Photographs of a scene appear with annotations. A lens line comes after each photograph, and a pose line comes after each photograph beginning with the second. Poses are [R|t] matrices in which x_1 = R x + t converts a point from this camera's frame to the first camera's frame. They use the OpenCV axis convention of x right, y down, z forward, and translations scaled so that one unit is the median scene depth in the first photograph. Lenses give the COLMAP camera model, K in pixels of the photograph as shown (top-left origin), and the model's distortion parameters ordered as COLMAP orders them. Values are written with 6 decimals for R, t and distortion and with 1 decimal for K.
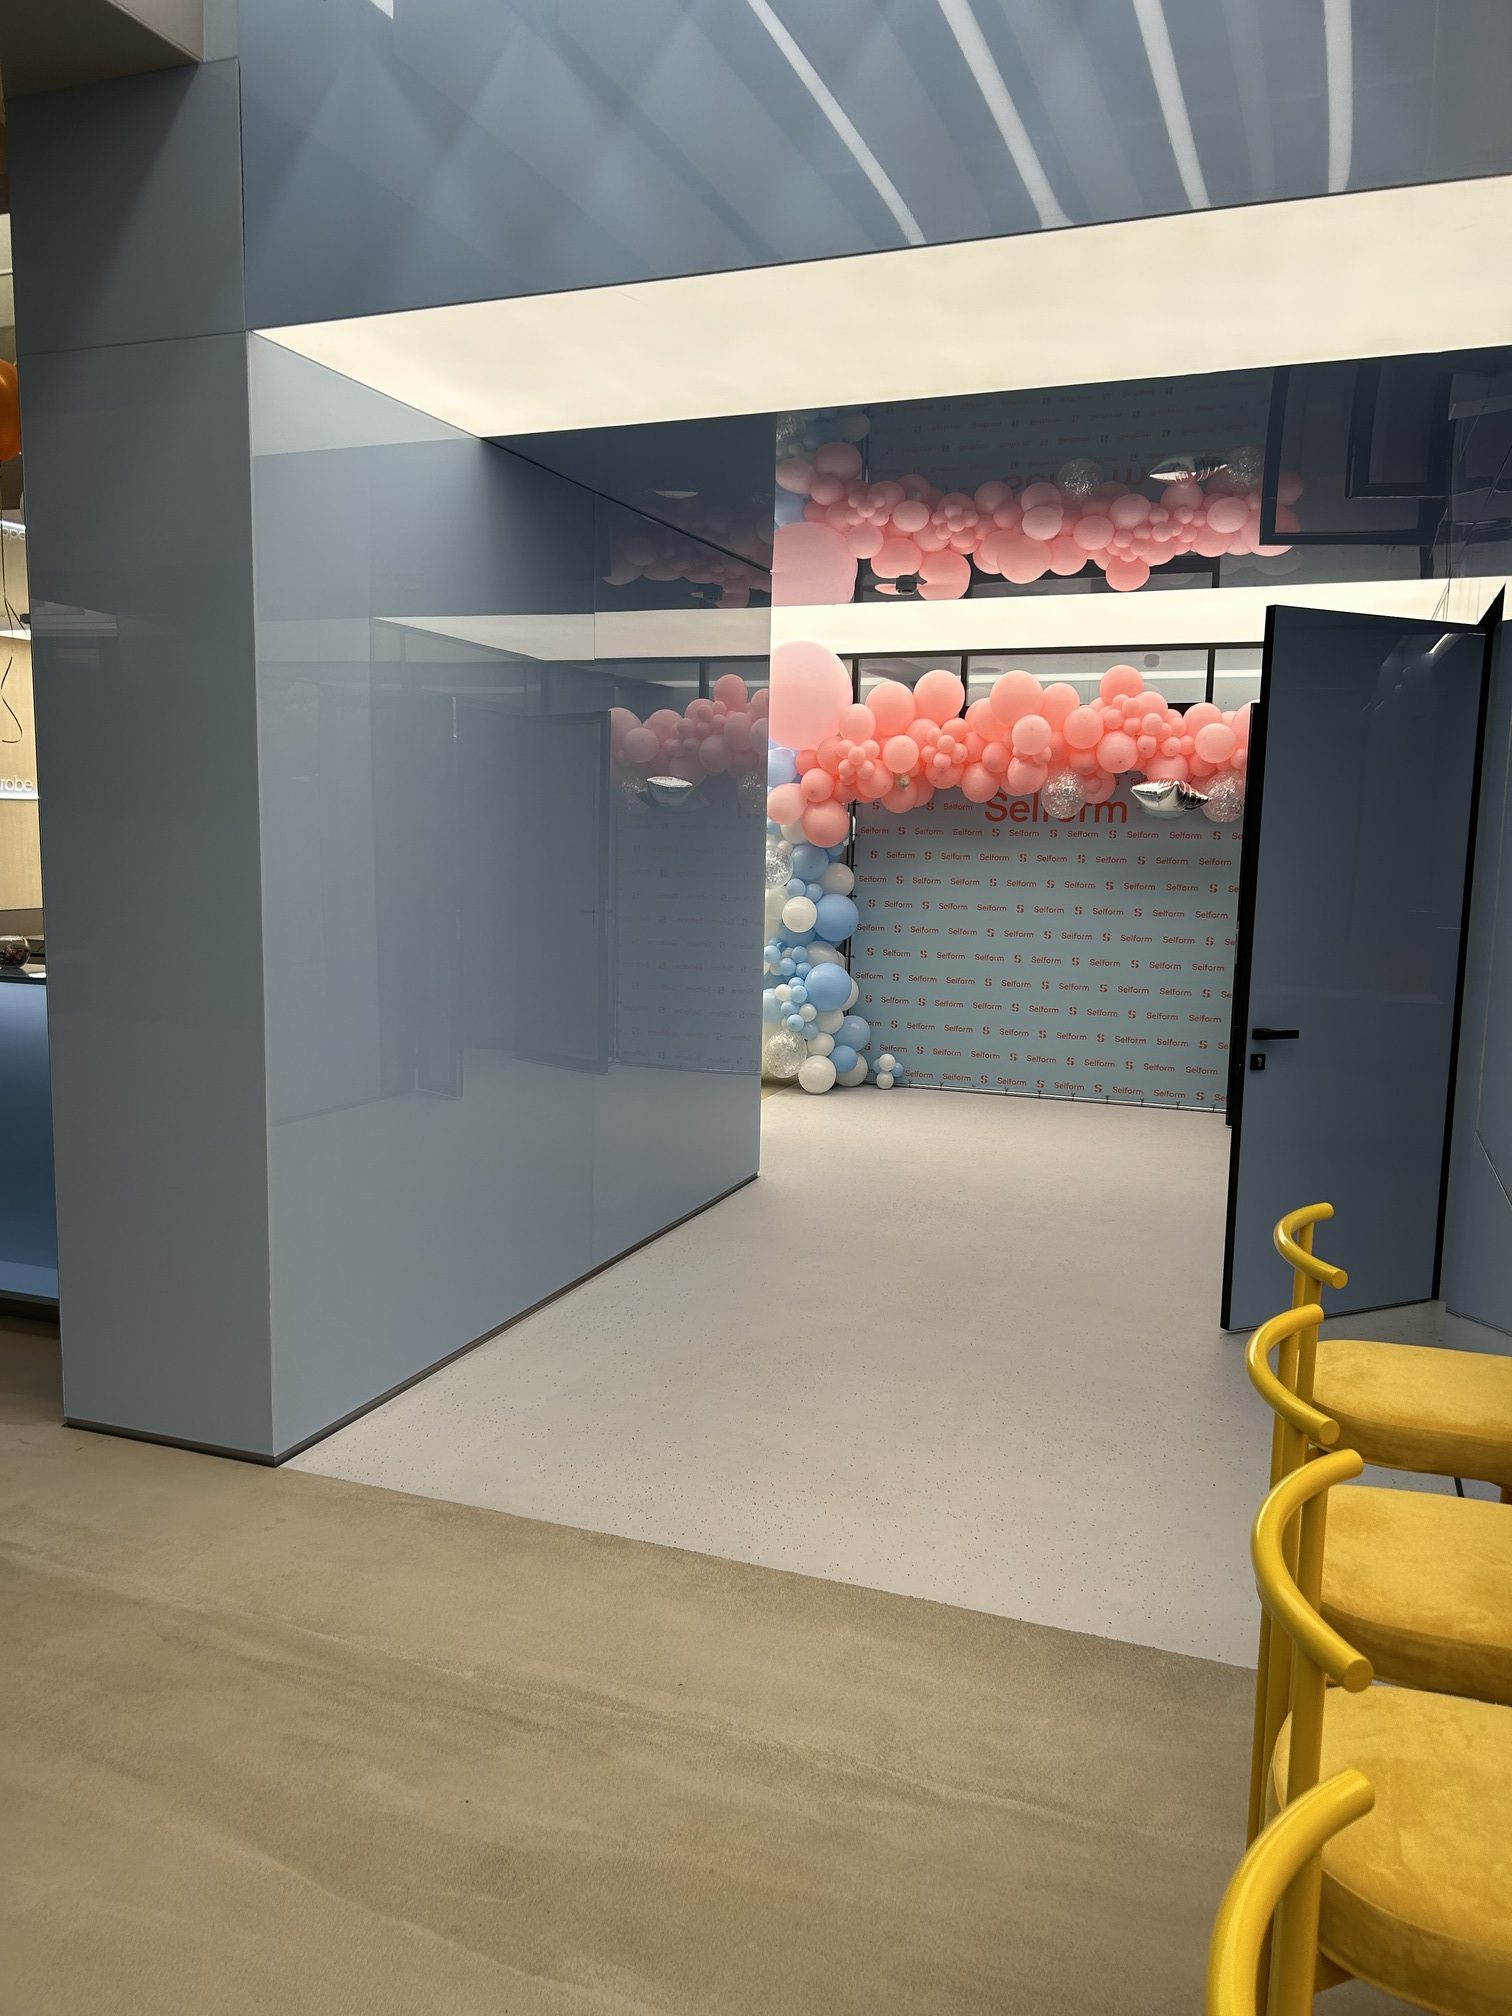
lens RADIAL K [[1513.7, 0, 742.0], [0, 1513.7, 1017.1], [0, 0, 1]] dist [0.043064, -0.047206]
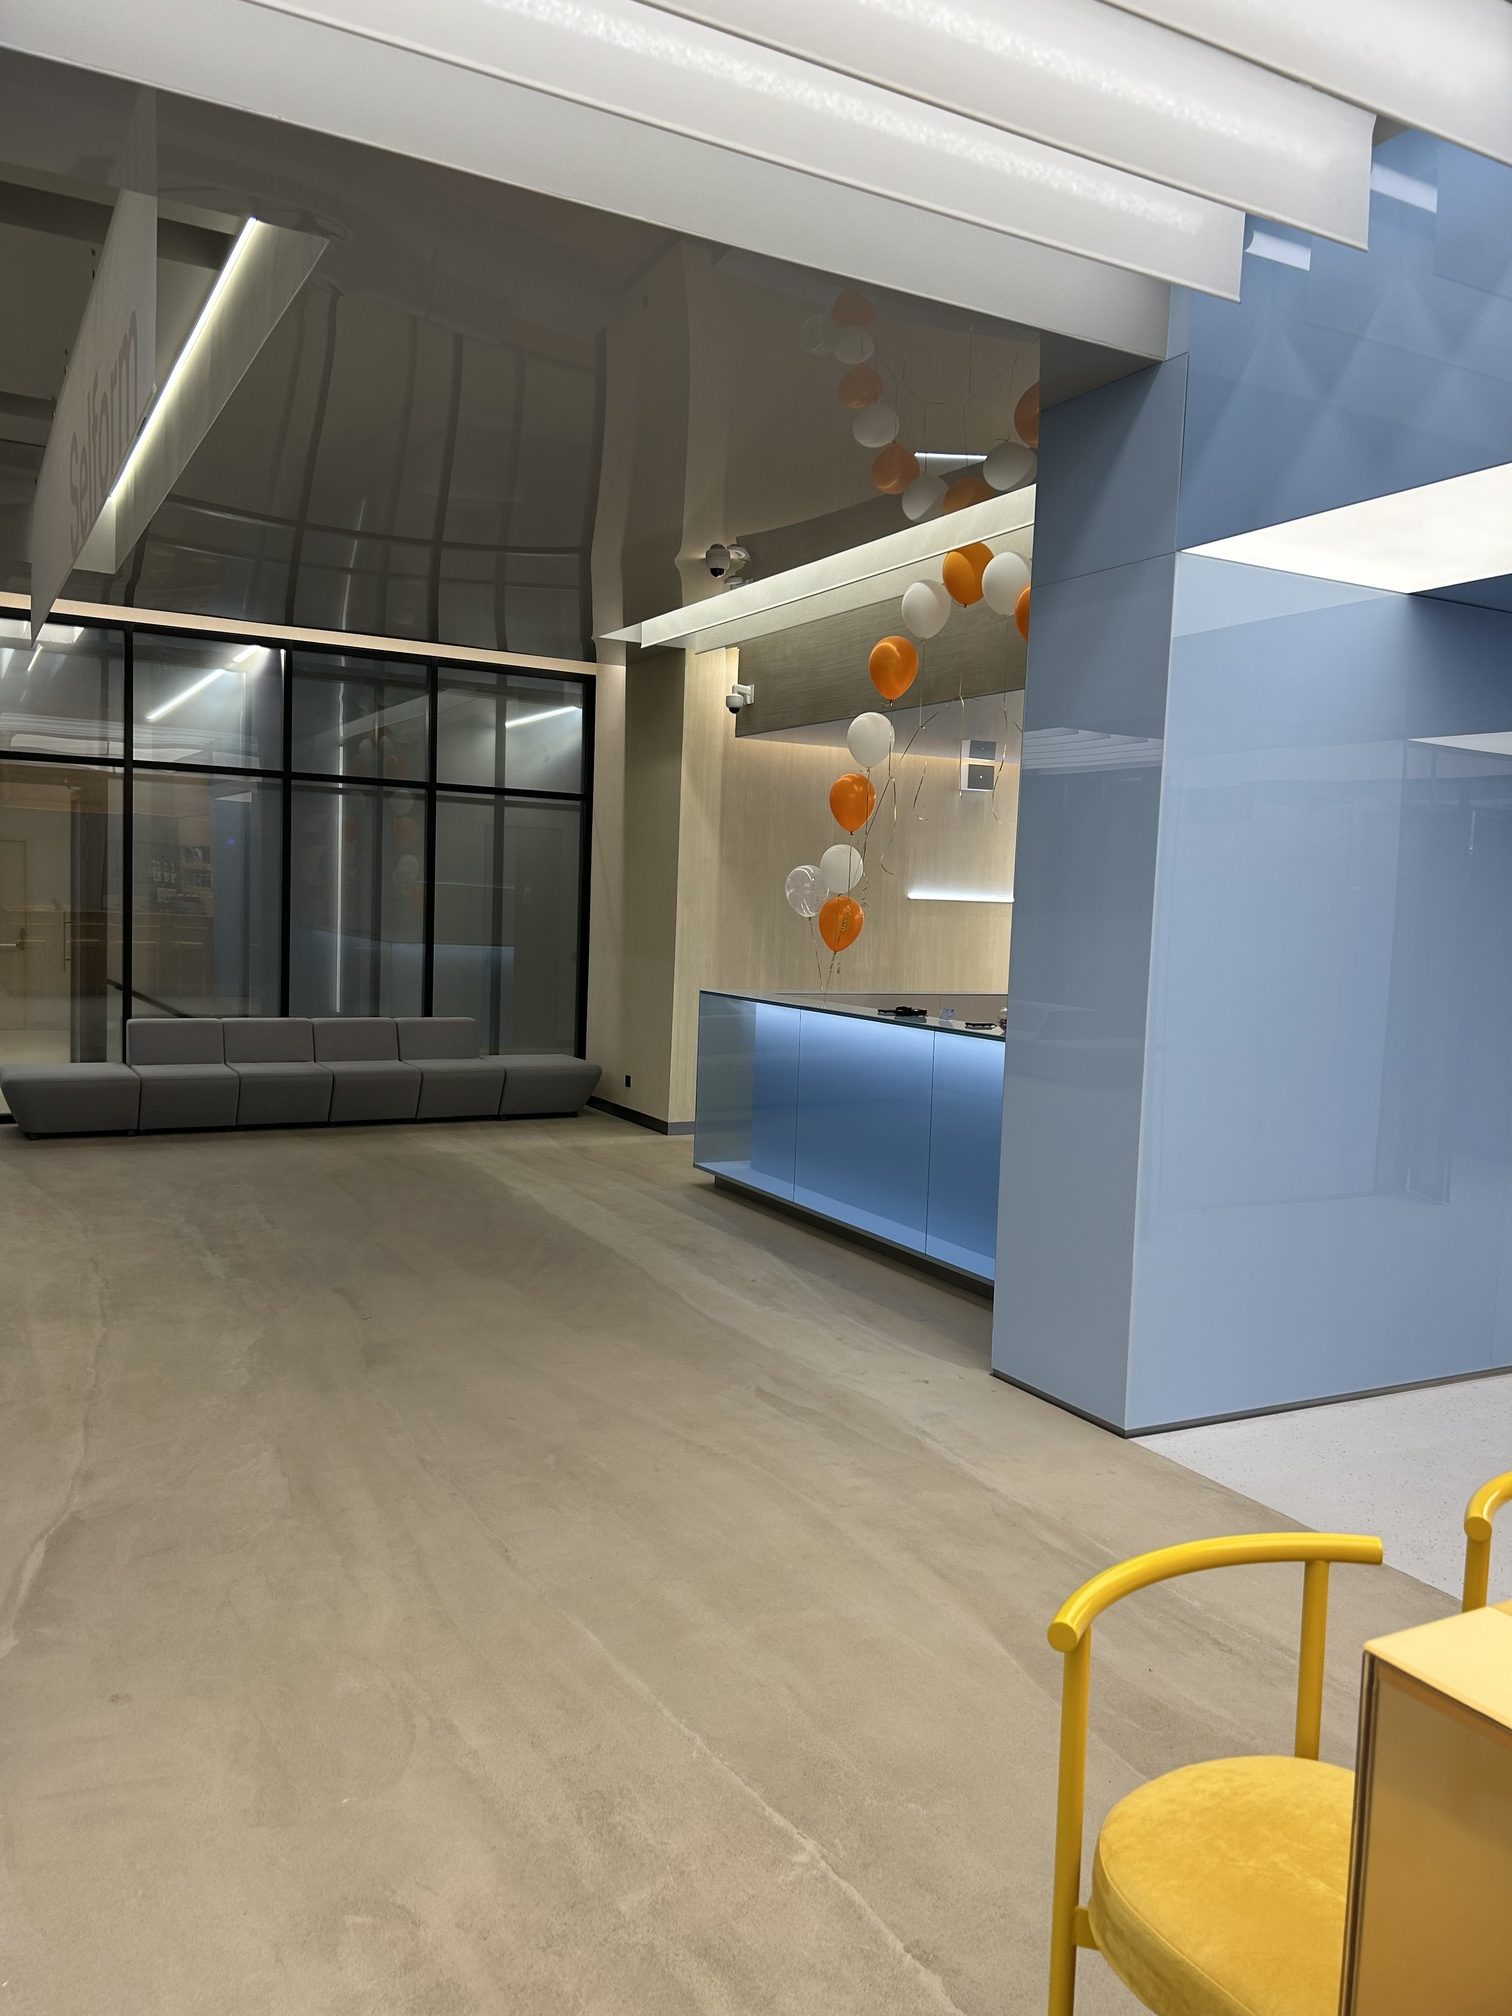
lens RADIAL K [[1513.7, 0, 744.9], [0, 1513.7, 1001.4], [0, 0, 1]] dist [0.043064, -0.047206]
pose [[0.755206, 0.052651, -0.653370, 0.285943], [-0.105883, 0.993477, -0.042328, 0.029360], [0.646880, 0.101147, 0.755854, -0.199775]]
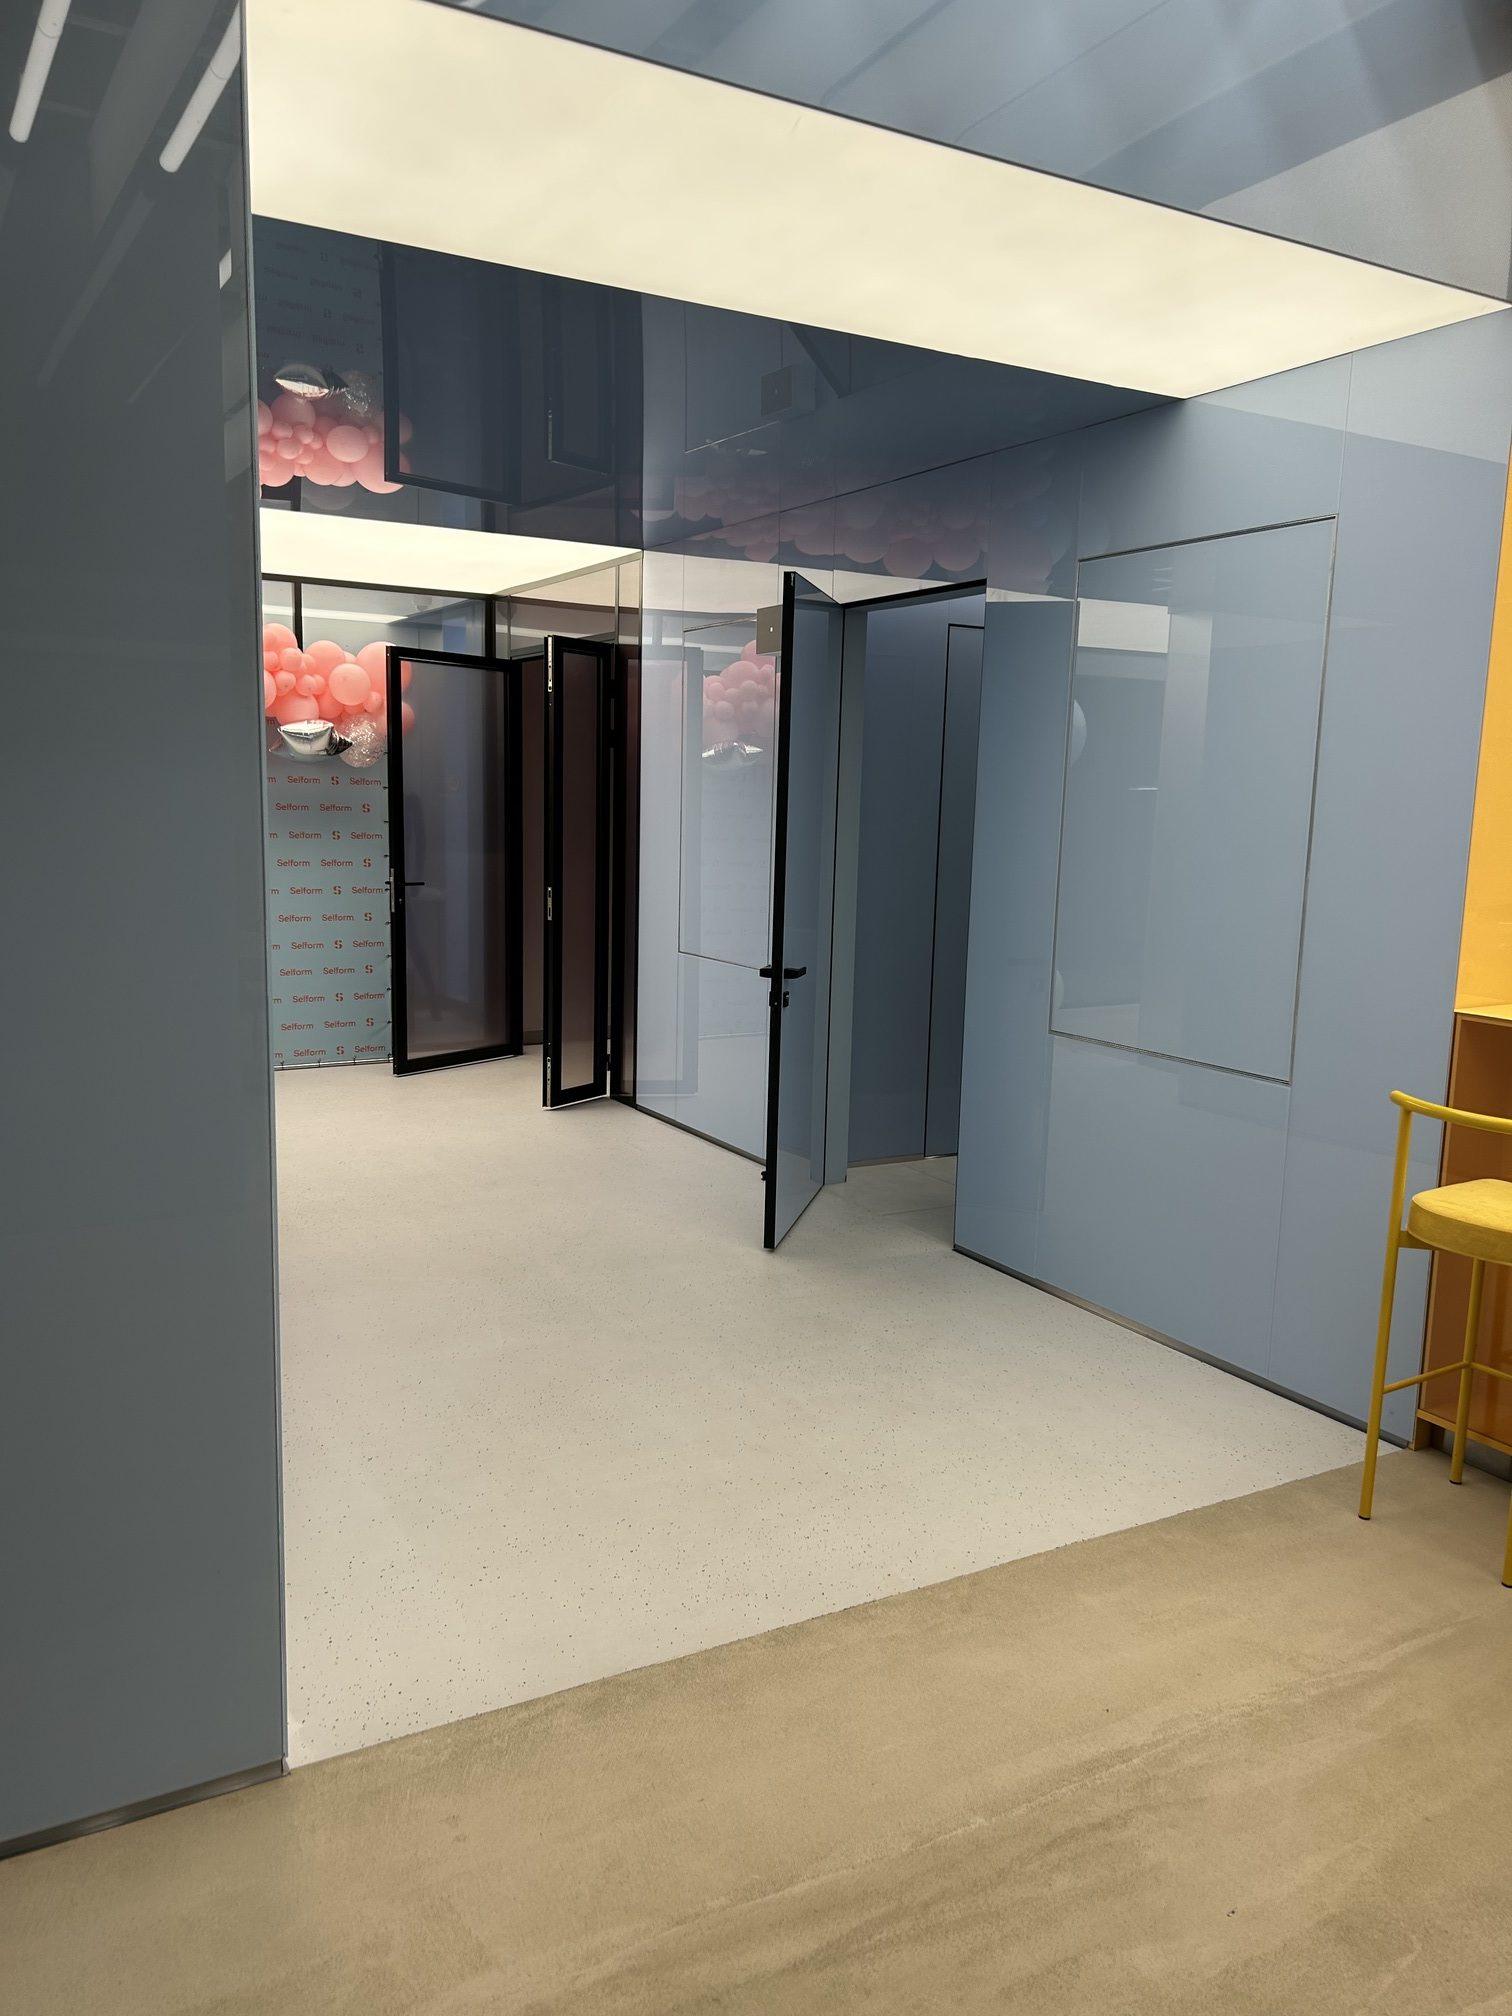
lens RADIAL K [[1513.7, 0, 737.6], [0, 1513.7, 1025.2], [0, 0, 1]] dist [0.043064, -0.047206]
pose [[0.632780, -0.120536, 0.764893, -0.729179], [0.085395, 0.992648, 0.085781, -0.067472], [-0.769608, 0.011038, 0.638421, 0.492838]]
